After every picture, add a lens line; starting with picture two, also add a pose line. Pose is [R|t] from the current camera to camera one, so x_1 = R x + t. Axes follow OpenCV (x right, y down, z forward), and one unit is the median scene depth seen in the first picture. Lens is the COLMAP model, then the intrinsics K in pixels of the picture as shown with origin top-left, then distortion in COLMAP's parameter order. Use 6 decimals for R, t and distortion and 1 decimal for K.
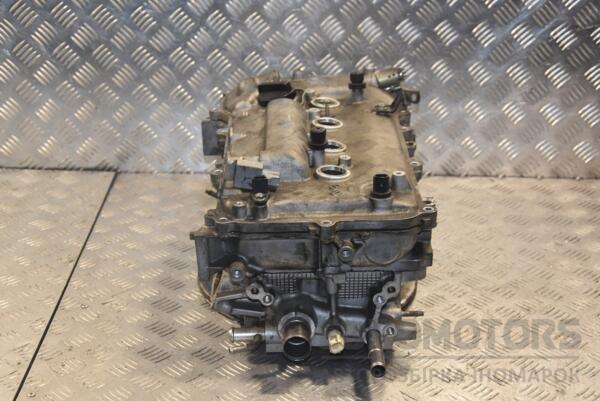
lens RADIAL K [[1189.6, 0, 305.4], [0, 1189.6, 200.2], [0, 0, 1]] dist [0.518449, 0.000000]
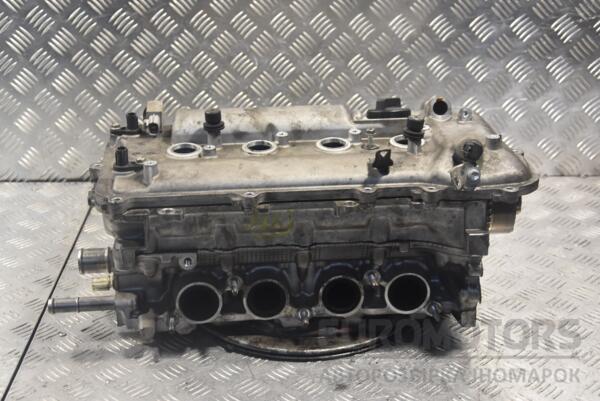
lens RADIAL K [[1065.2, 0, 300.4], [0, 1065.2, 202.0], [0, 0, 1]] dist [0.372988, 0.000000]
pose [[0.999639, -0.026867, 0.000617, 0.000511], [0.026855, 0.999529, 0.014844, -0.016745], [-0.001016, -0.014823, 0.999890, 0.144593]]
